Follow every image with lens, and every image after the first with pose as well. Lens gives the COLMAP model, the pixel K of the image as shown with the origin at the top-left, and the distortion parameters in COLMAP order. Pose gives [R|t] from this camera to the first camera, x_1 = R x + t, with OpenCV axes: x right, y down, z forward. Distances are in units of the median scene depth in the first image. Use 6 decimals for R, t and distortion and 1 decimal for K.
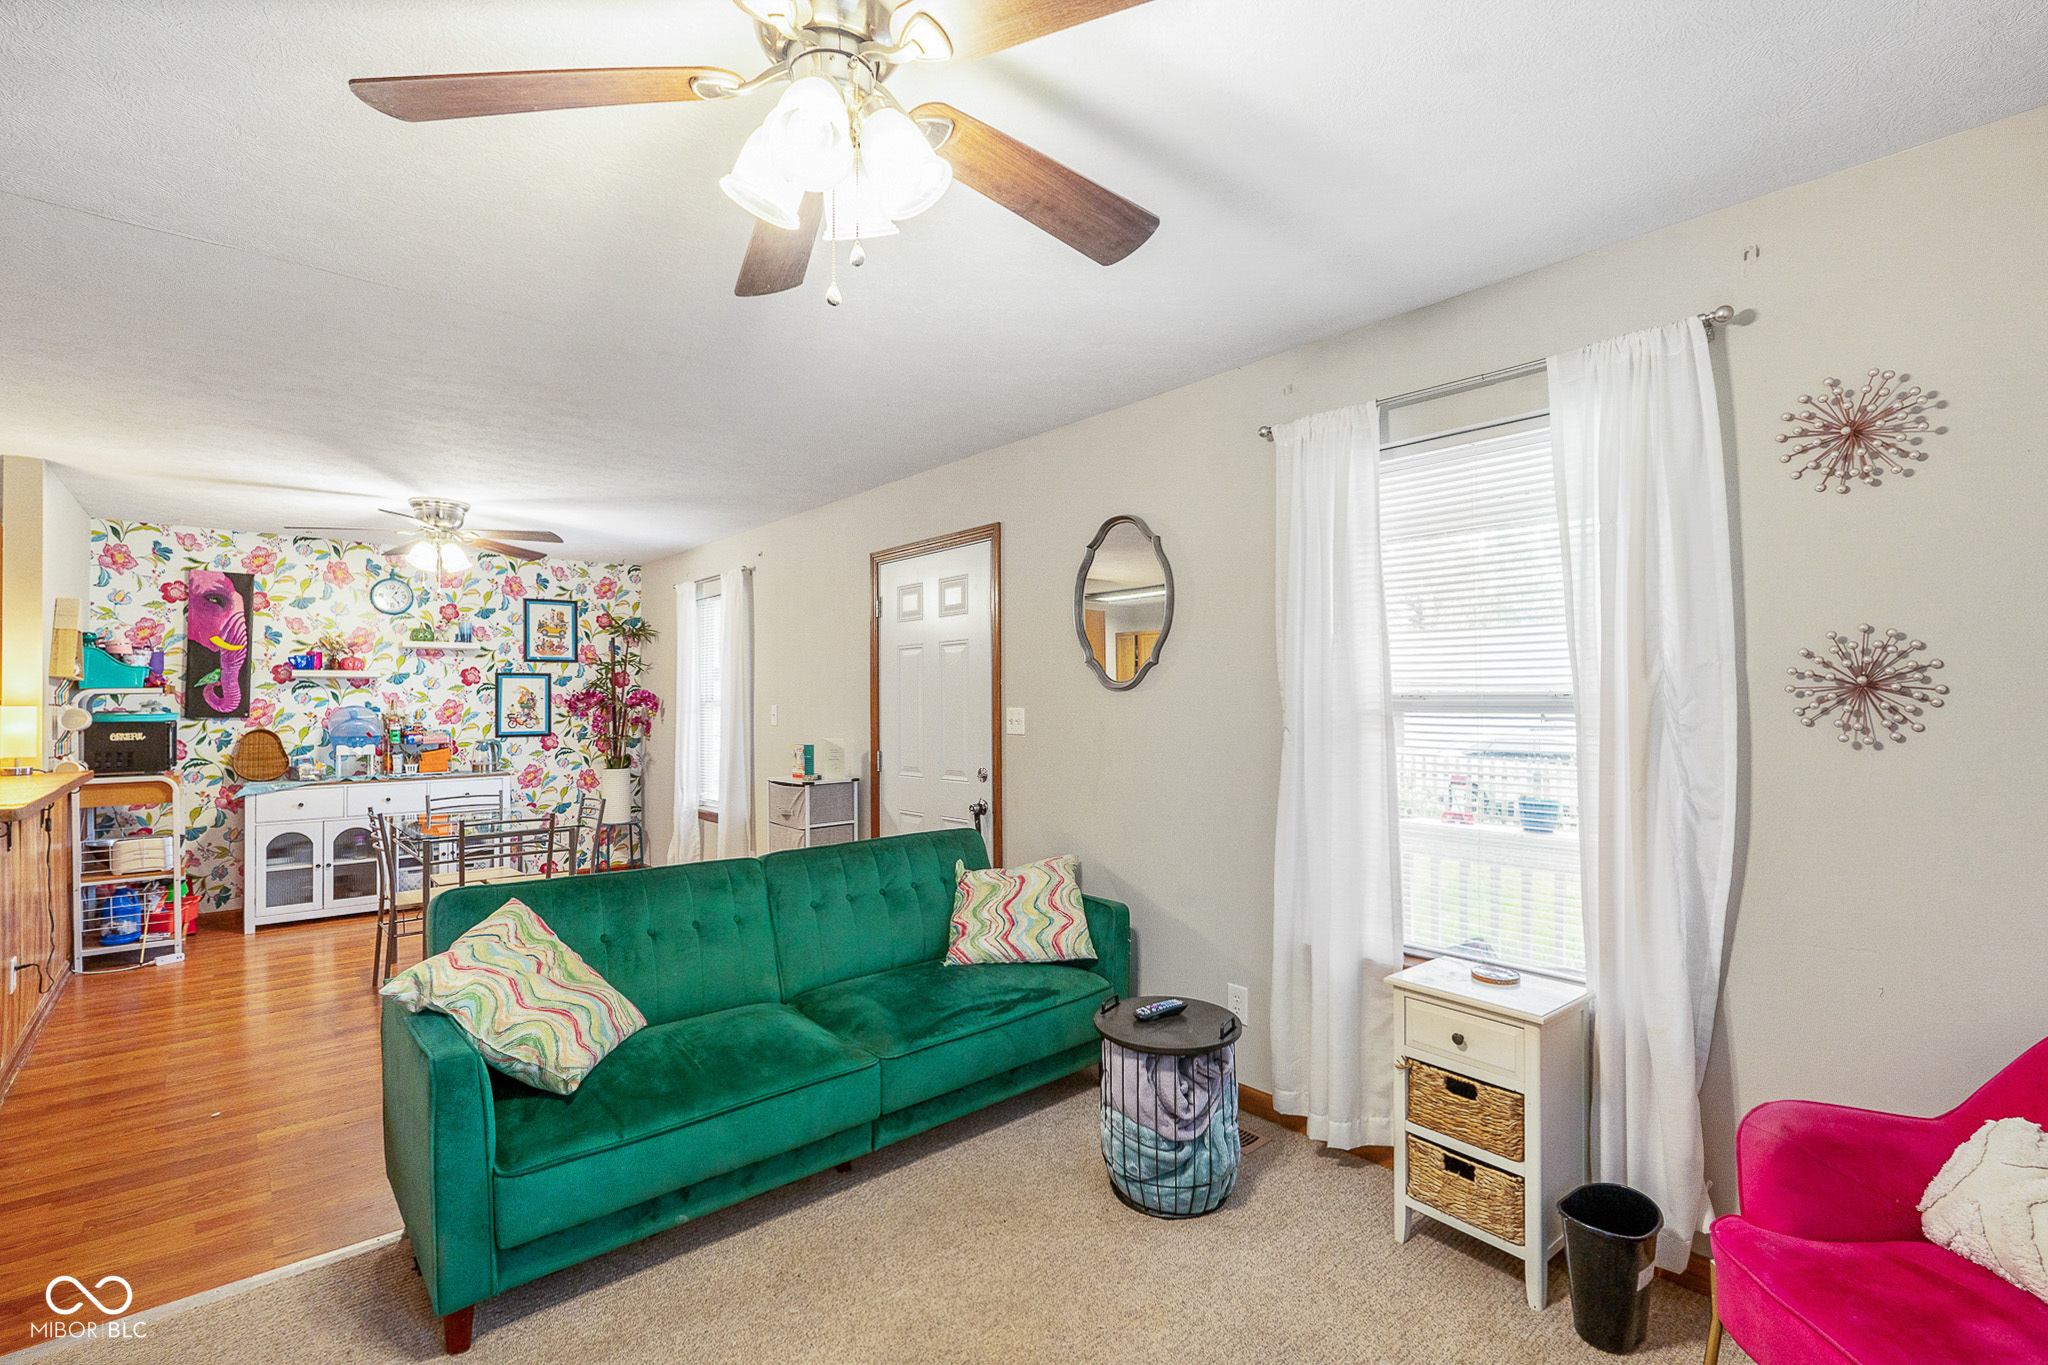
lens RADIAL K [[932.8, 0, 1073.3], [0, 932.8, 704.0], [0, 0, 1]] dist [0.001351, -0.001069]
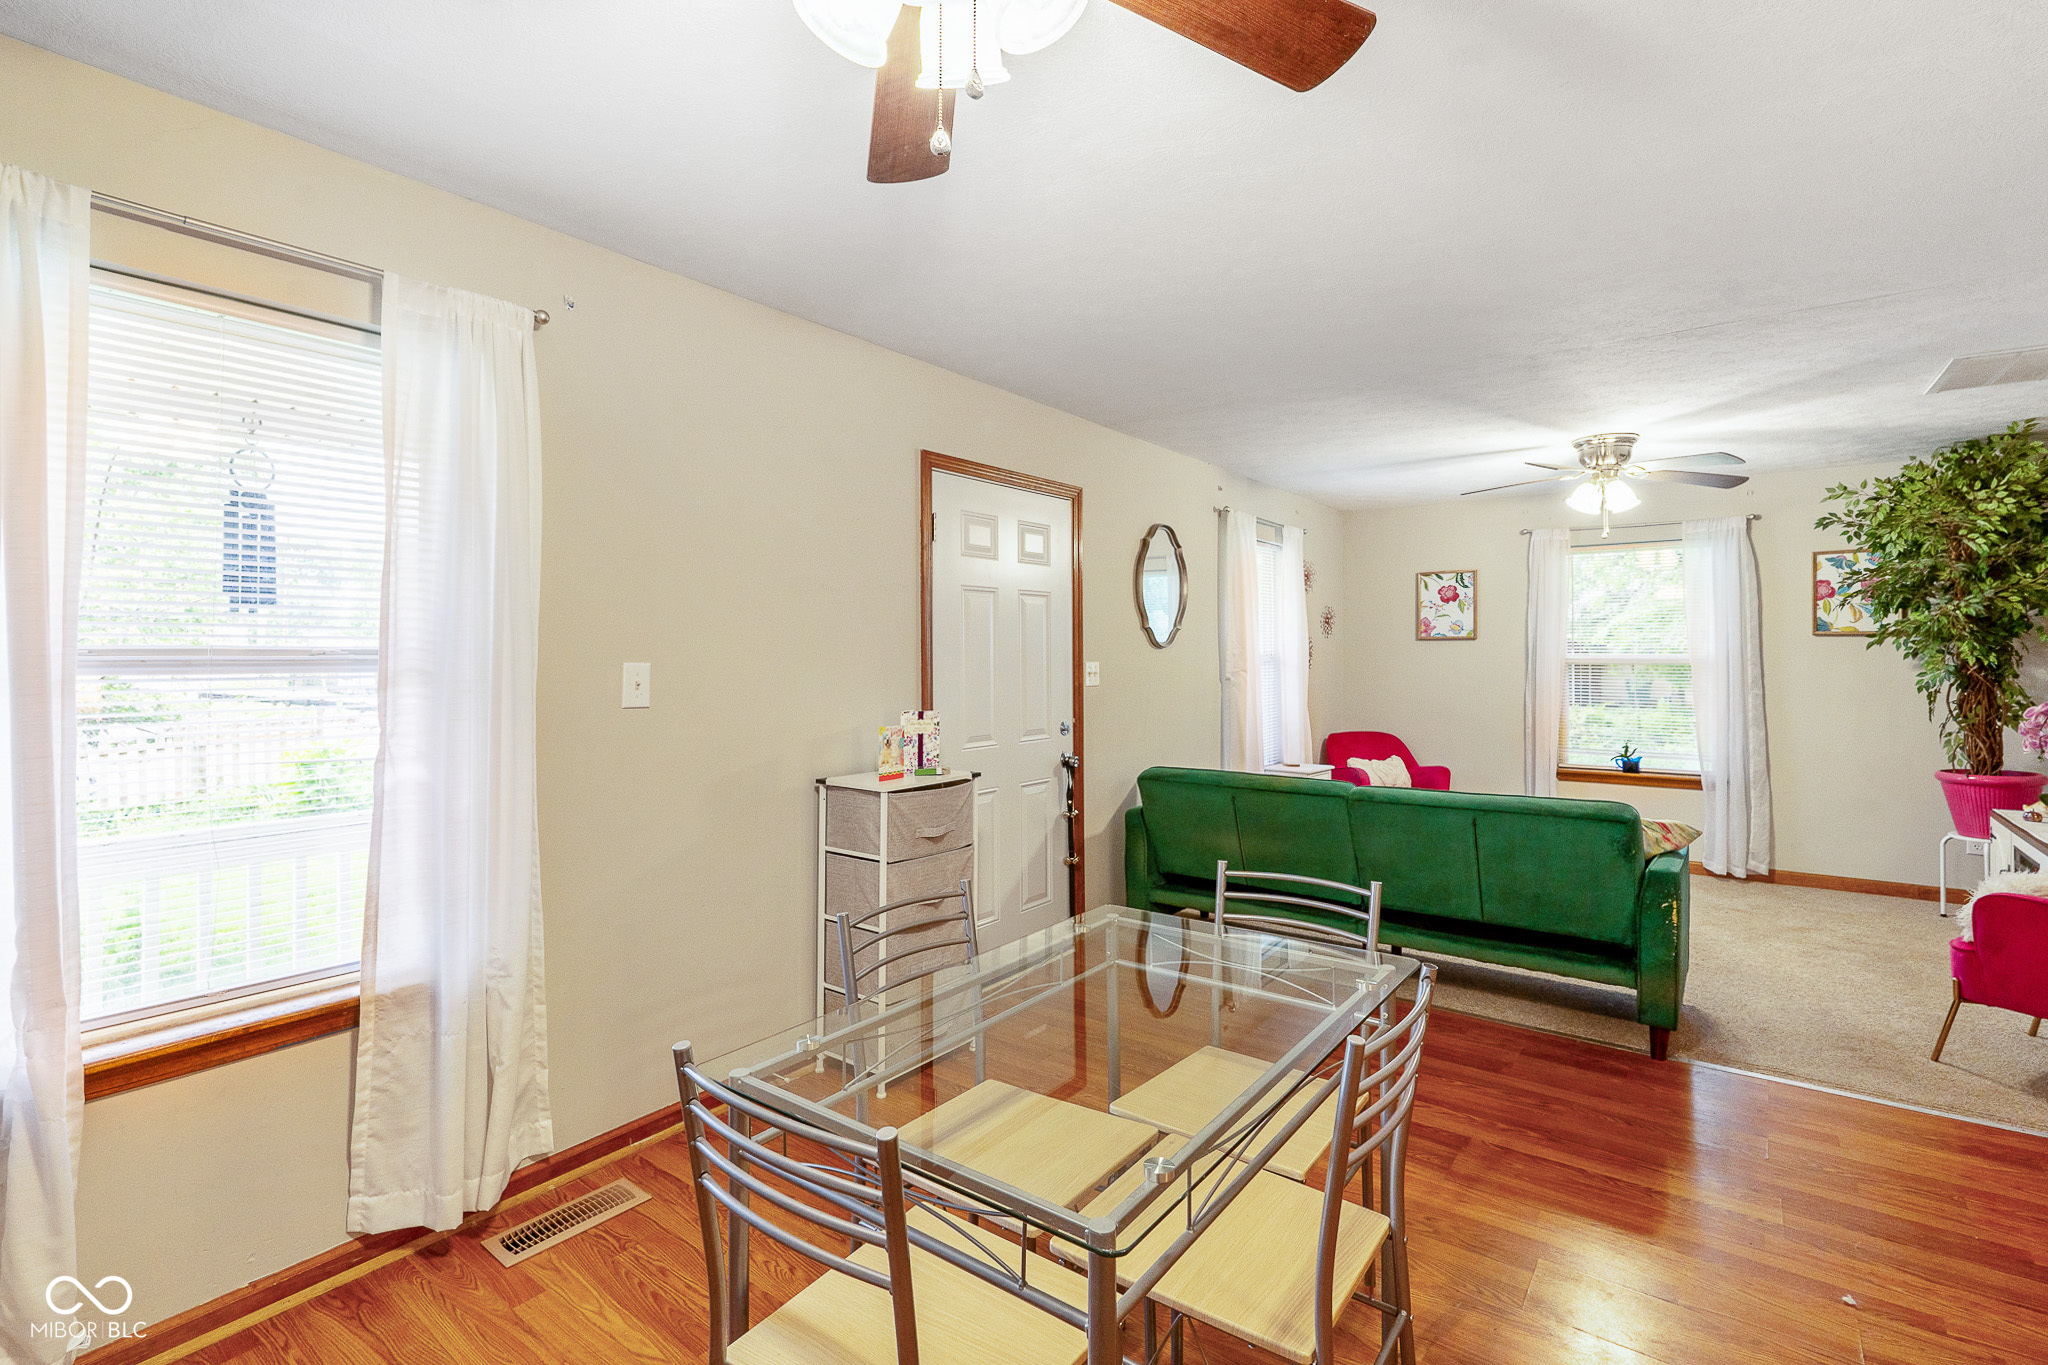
lens RADIAL K [[932.8, 0, 1053.7], [0, 932.8, 645.1], [0, 0, 1]] dist [0.001351, -0.001069]
pose [[-0.222100, 0.013093, 0.974936, -0.846878], [0.004030, 0.999914, -0.012511, -0.001592], [-0.975016, 0.001150, -0.222134, 0.962780]]
